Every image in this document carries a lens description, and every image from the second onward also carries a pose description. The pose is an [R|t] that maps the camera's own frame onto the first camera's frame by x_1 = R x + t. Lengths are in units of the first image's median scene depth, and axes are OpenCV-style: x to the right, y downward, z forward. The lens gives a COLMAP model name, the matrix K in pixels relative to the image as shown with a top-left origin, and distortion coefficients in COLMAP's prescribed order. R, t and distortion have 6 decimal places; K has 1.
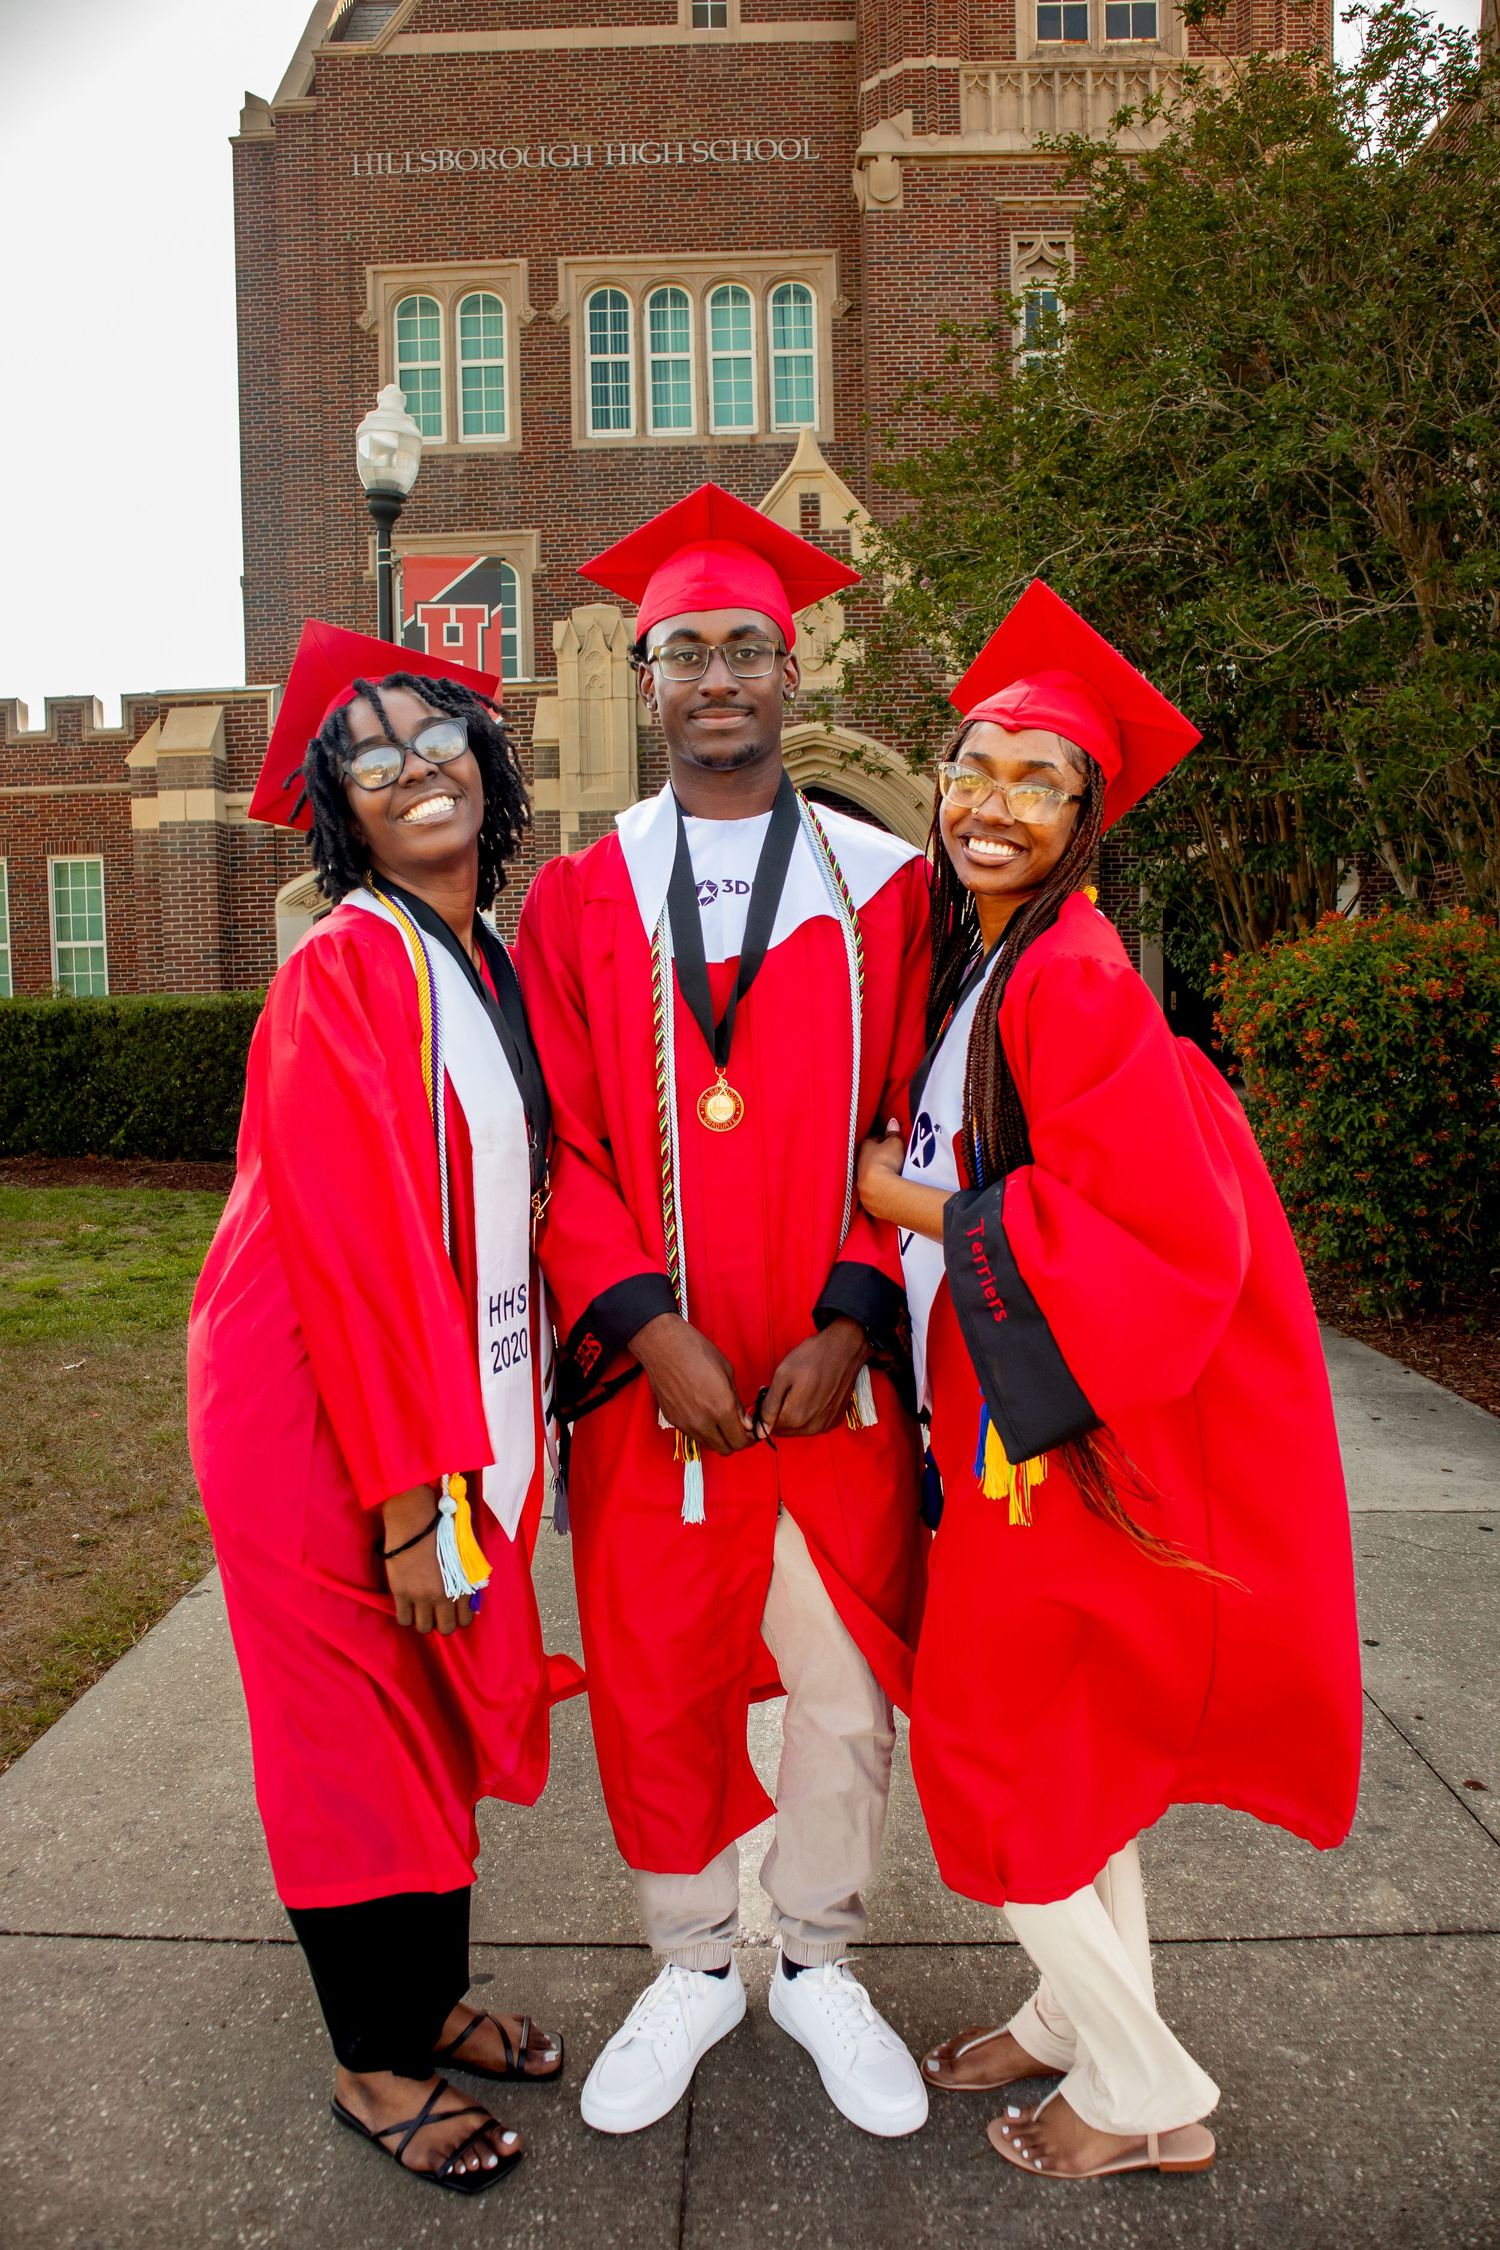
lens RADIAL K [[1532.4, 0, 744.6], [0, 1532.4, 1136.3], [0, 0, 1]] dist [-0.107504, 0.045198]
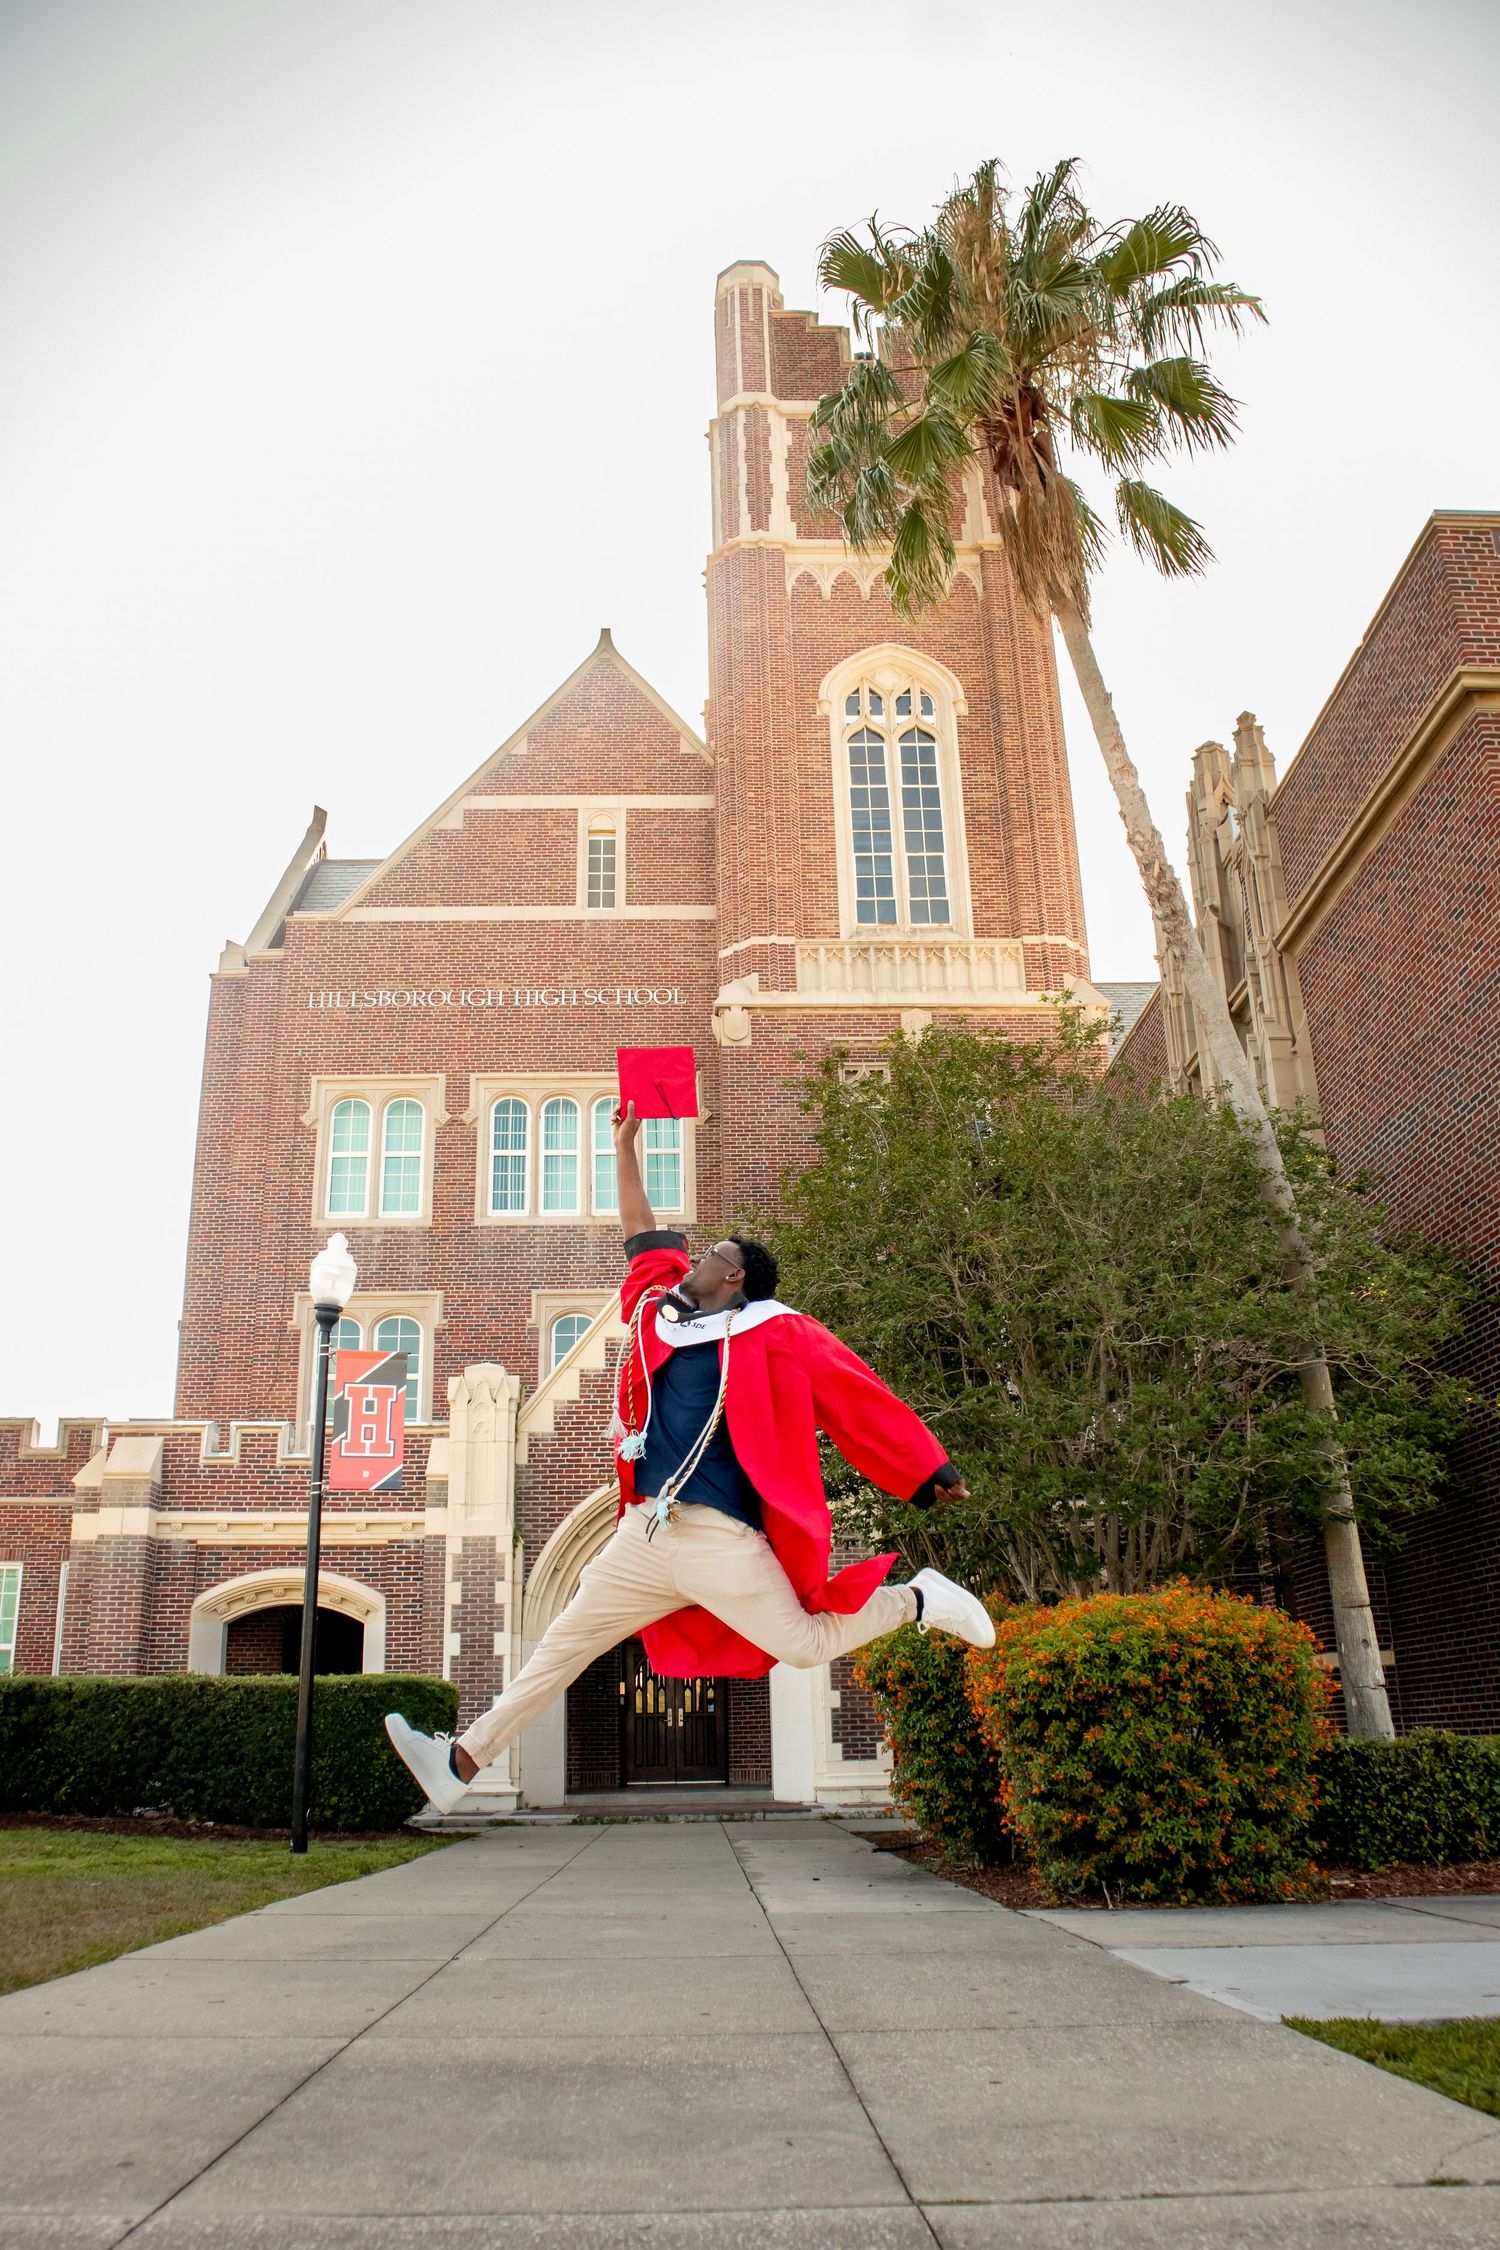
lens RADIAL K [[1769.0, 0, 778.2], [0, 1769.0, 1129.1], [0, 0, 1]] dist [-0.137327, 0.062698]
pose [[0.998223, 0.015075, 0.057642, 0.050350], [0.010815, 0.905545, -0.424112, 0.074476], [-0.058591, 0.423982, 0.903773, -0.352864]]
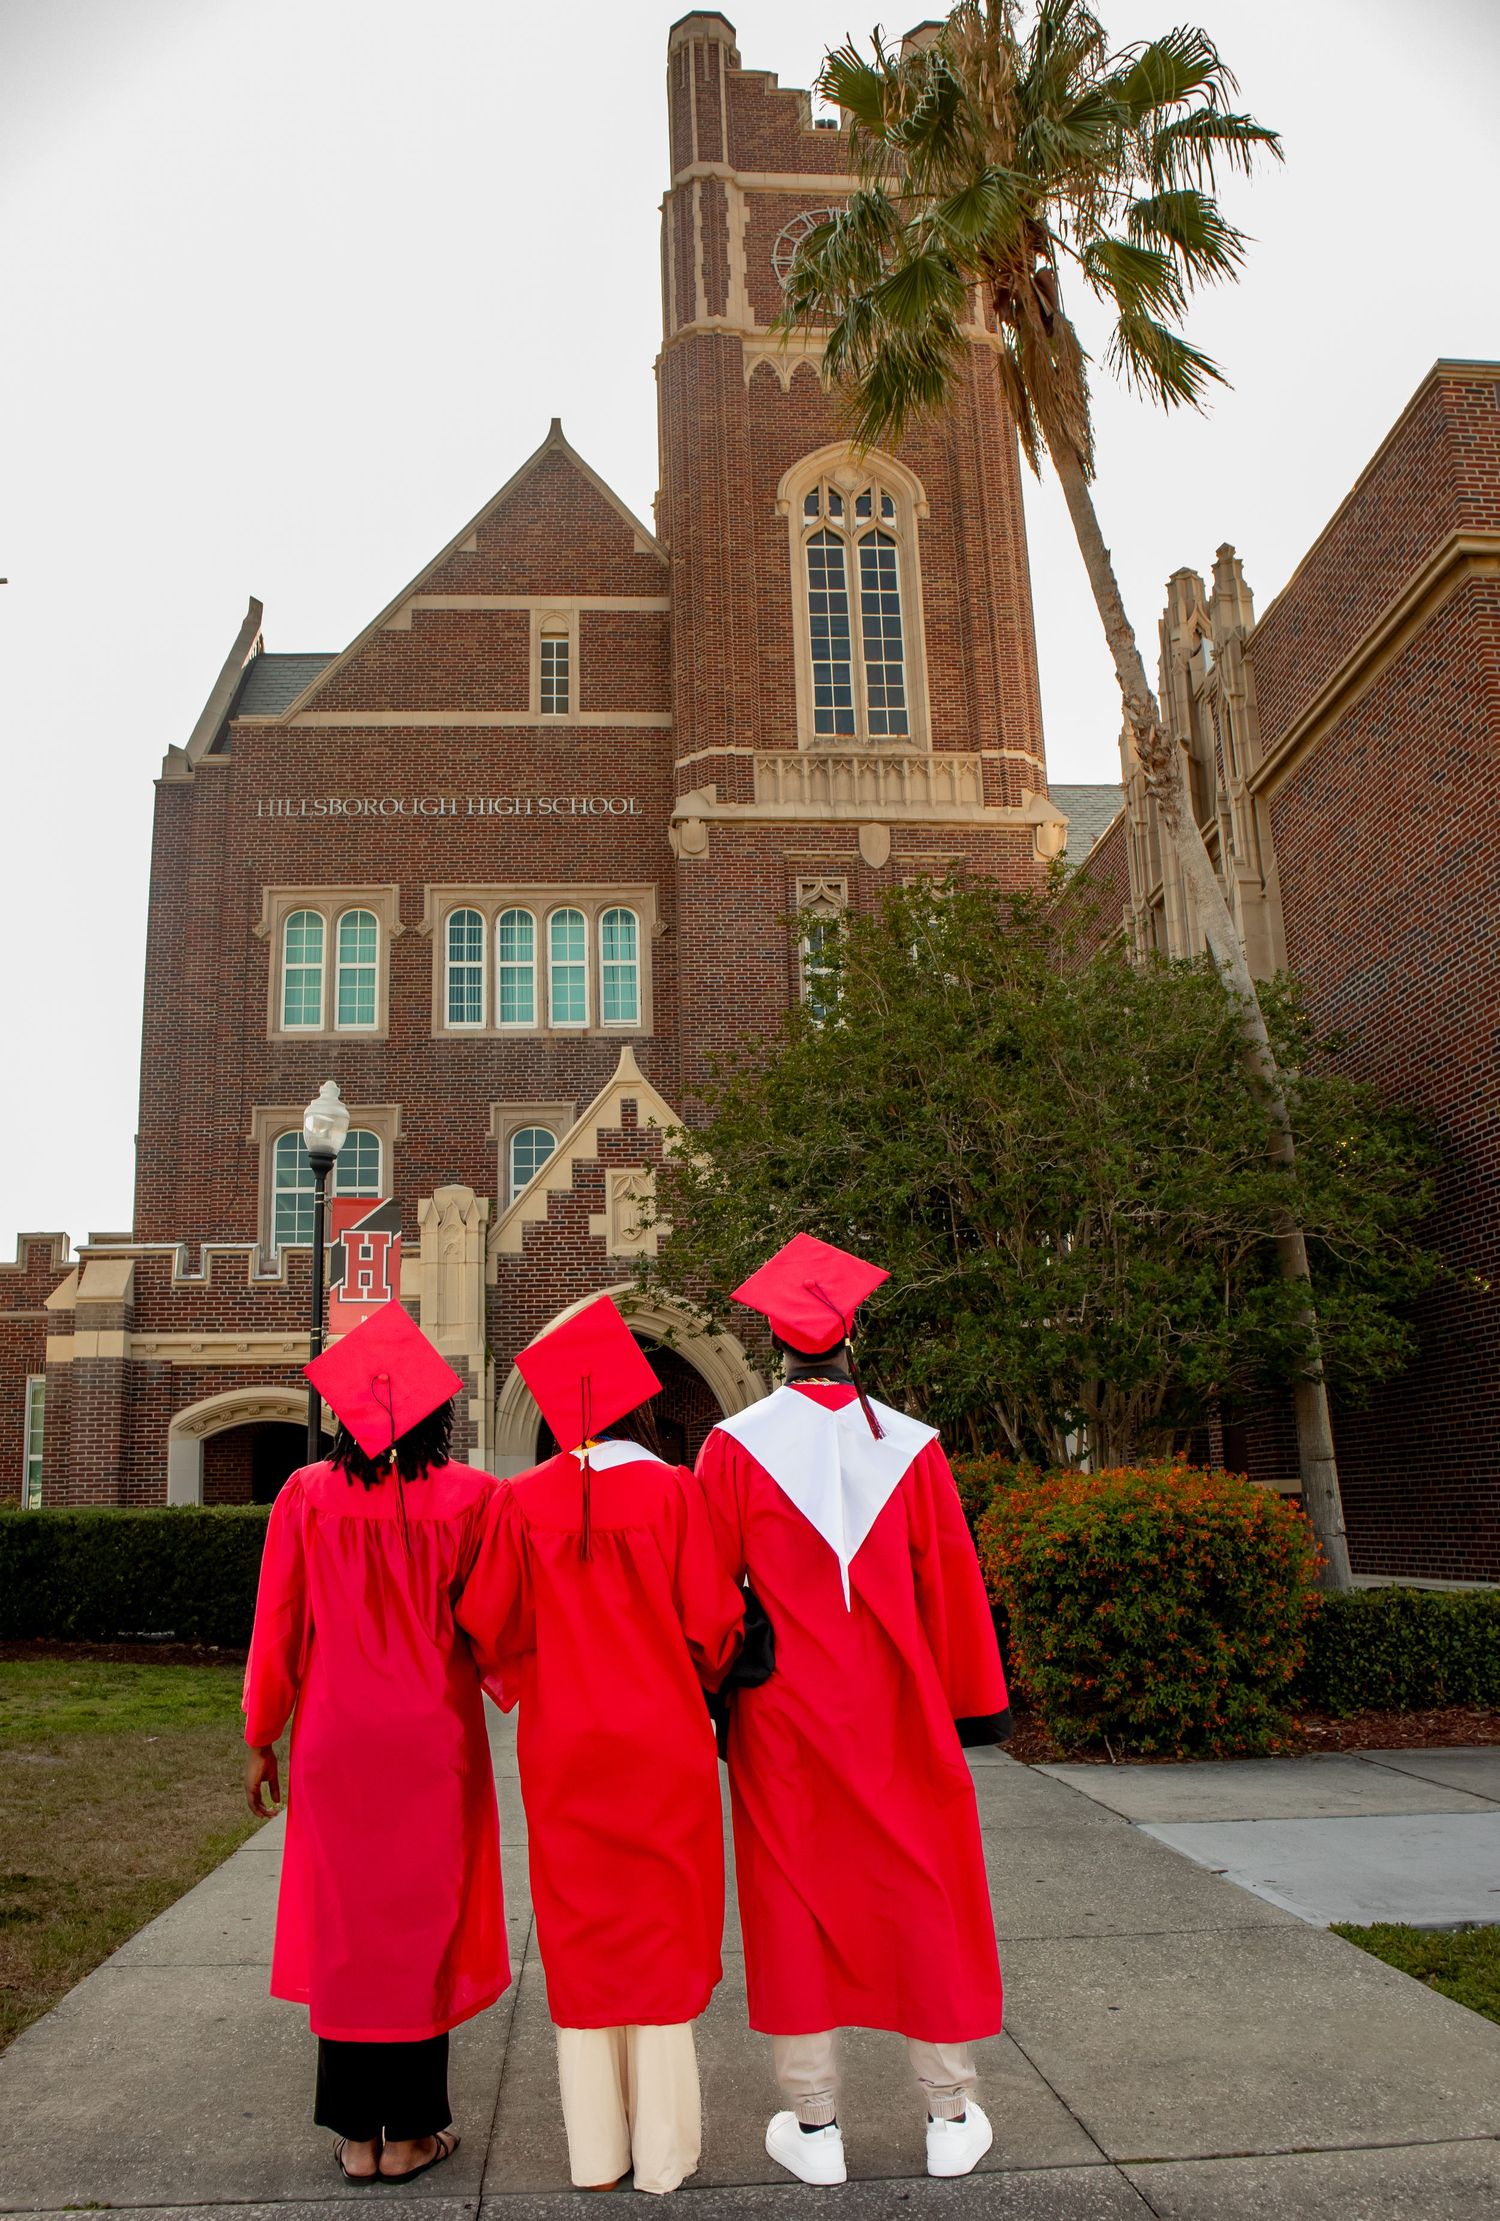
lens RADIAL K [[1781.7, 0, 761.9], [0, 1781.7, 1139.4], [0, 0, 1]] dist [-0.125096, 0.042908]
pose [[0.994650, 0.011577, 0.102656, 0.001660], [0.018895, 0.956550, -0.290956, 0.033714], [-0.101564, 0.291339, 0.951213, -0.392157]]
